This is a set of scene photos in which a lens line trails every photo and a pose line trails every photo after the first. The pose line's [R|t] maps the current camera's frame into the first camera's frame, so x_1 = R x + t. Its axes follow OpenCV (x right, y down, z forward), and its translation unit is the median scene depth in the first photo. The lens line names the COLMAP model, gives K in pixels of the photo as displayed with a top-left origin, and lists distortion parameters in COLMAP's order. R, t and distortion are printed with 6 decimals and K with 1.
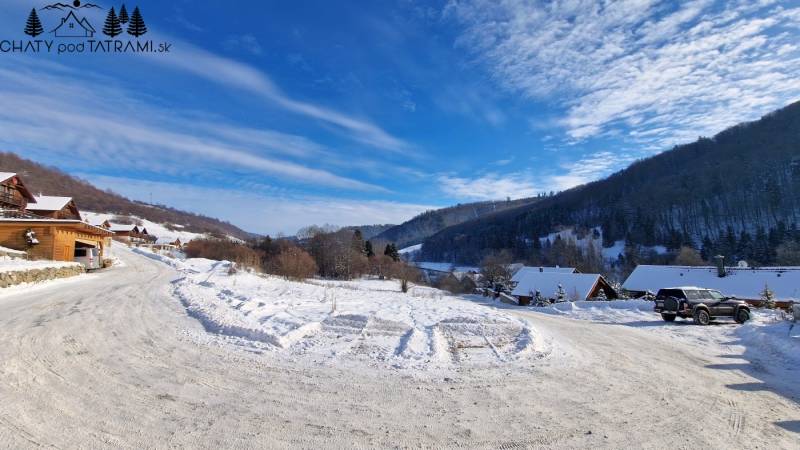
lens RADIAL K [[302.4, 0, 393.9], [0, 302.4, 222.4], [0, 0, 1]] dist [-0.005450, -0.000273]
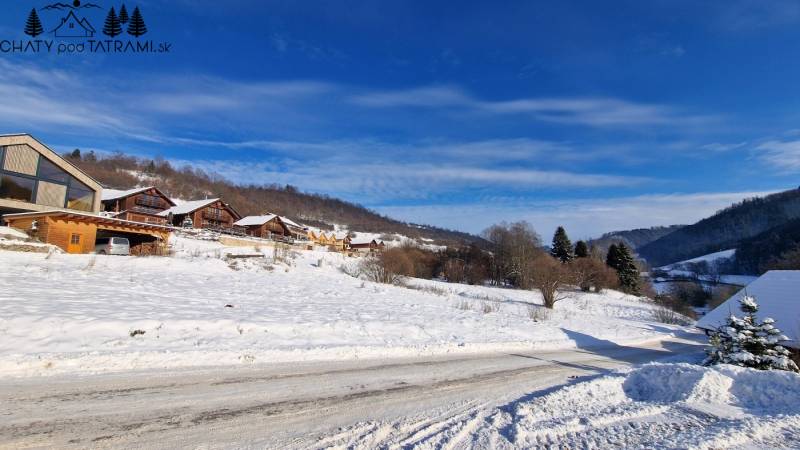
lens RADIAL K [[304.9, 0, 436.7], [0, 304.9, 240.1], [0, 0, 1]] dist [0.012889, -0.008482]
pose [[0.754636, -0.060352, -0.653363, 0.074717], [0.071264, 0.997409, -0.009822, 0.019170], [0.652263, -0.039149, 0.756981, 0.086796]]
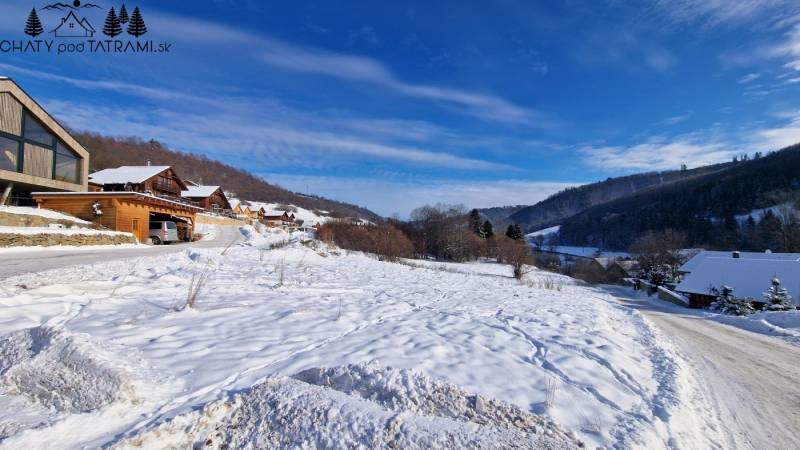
lens RADIAL K [[298.9, 0, 409.2], [0, 298.9, 221.6], [0, 0, 1]] dist [0.009056, -0.007367]
pose [[0.928332, -0.016350, -0.371392, 0.016506], [0.035319, 0.998392, 0.044333, 0.006614], [0.370070, -0.054273, 0.927417, 0.032095]]
